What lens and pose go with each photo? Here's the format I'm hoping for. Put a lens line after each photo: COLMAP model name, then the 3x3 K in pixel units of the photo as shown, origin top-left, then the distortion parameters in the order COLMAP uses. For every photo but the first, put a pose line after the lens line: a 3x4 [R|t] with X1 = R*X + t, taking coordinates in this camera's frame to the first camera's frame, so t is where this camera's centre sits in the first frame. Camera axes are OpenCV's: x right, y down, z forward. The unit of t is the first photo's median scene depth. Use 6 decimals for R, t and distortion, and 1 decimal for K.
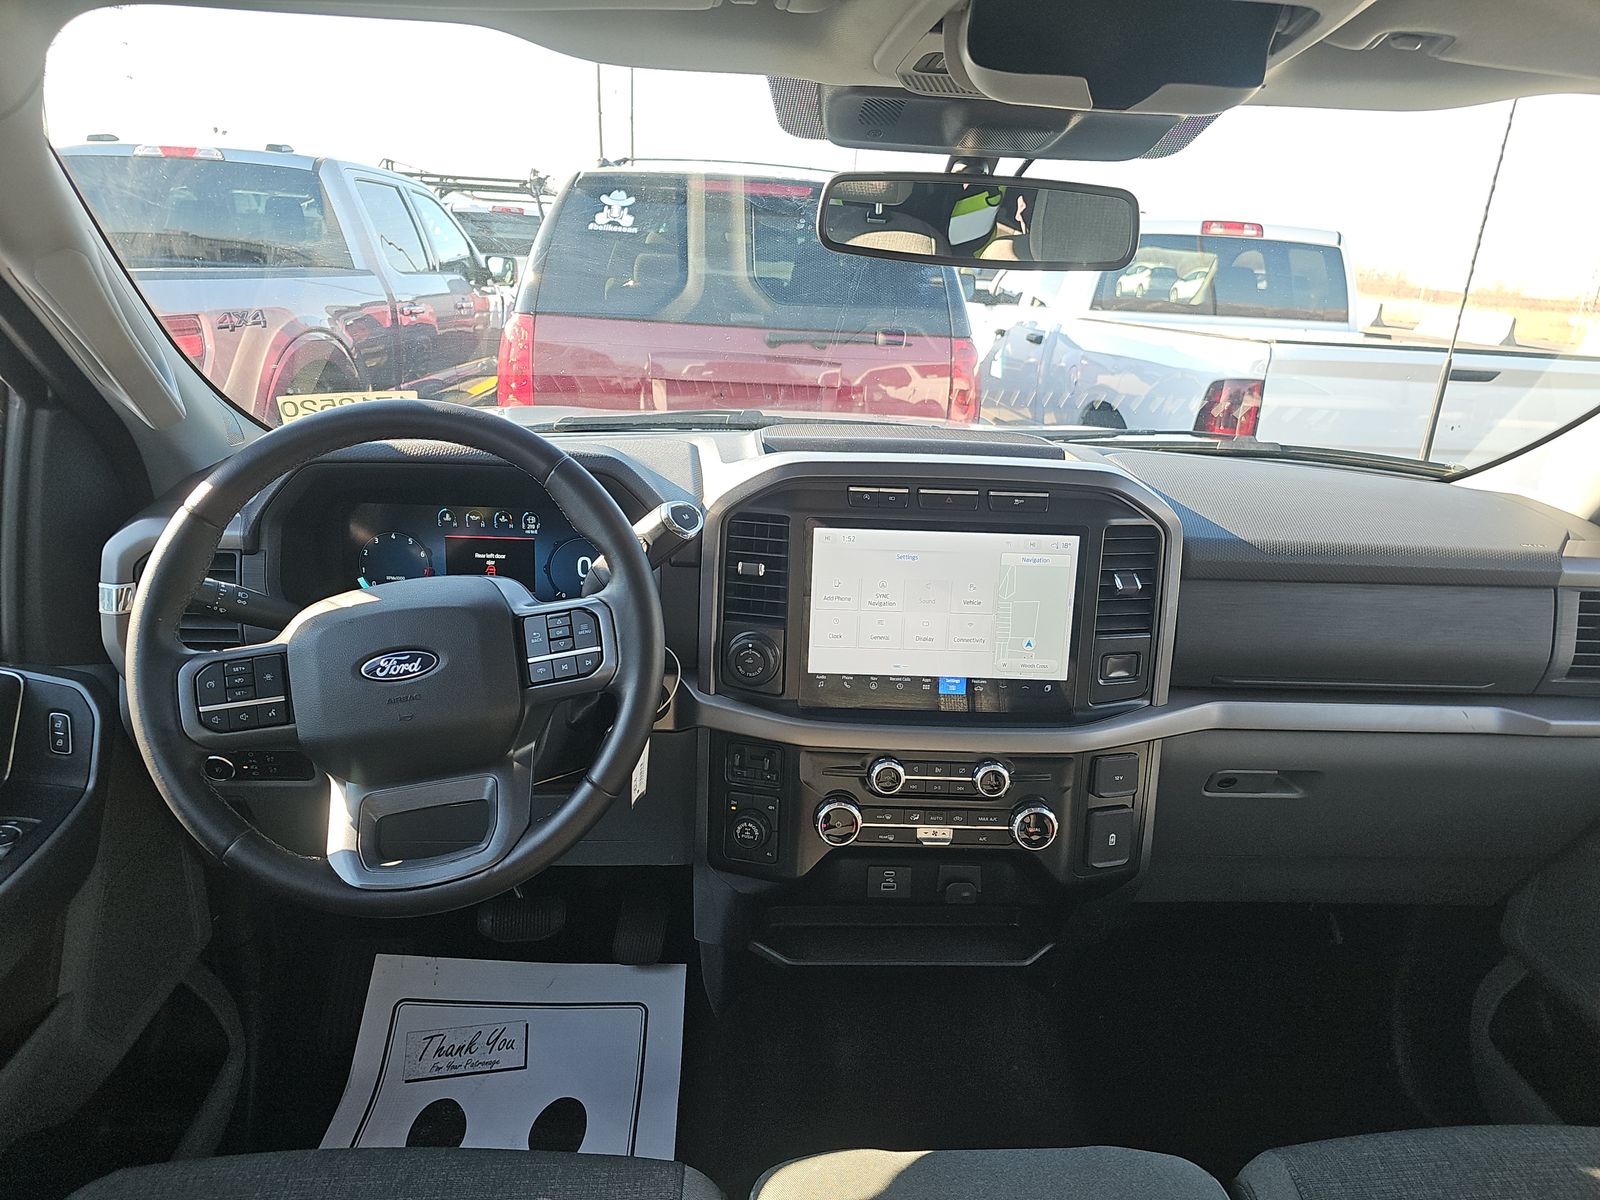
lens RADIAL K [[1097.5, 0, 799.7], [0, 1097.5, 649.9], [0, 0, 1]] dist [0.038572, -0.037401]
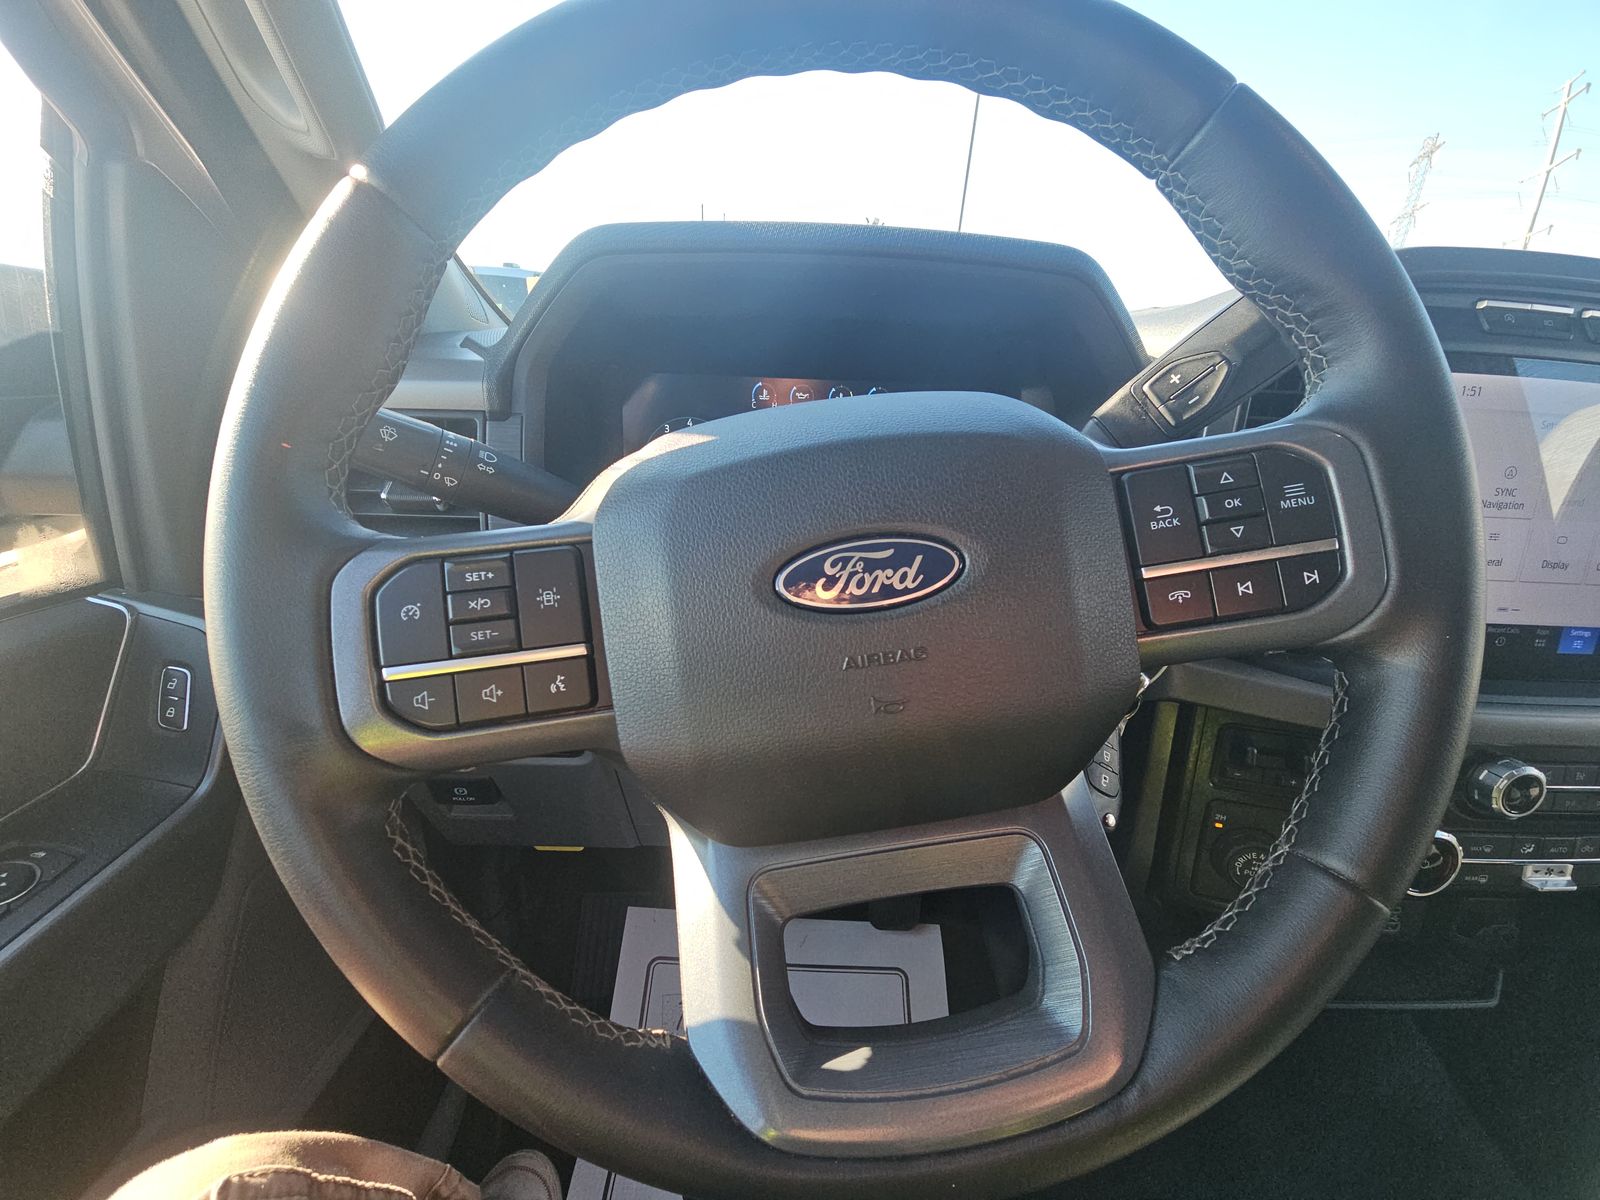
lens RADIAL K [[660.4, 0, 794.9], [0, 660.4, 636.5], [0, 0, 1]] dist [0.016273, -0.014177]
pose [[0.999470, 0.015302, -0.028733, -0.380998], [-0.014307, 0.999302, 0.034510, 0.028960], [0.029241, -0.034081, 0.998991, 0.753400]]
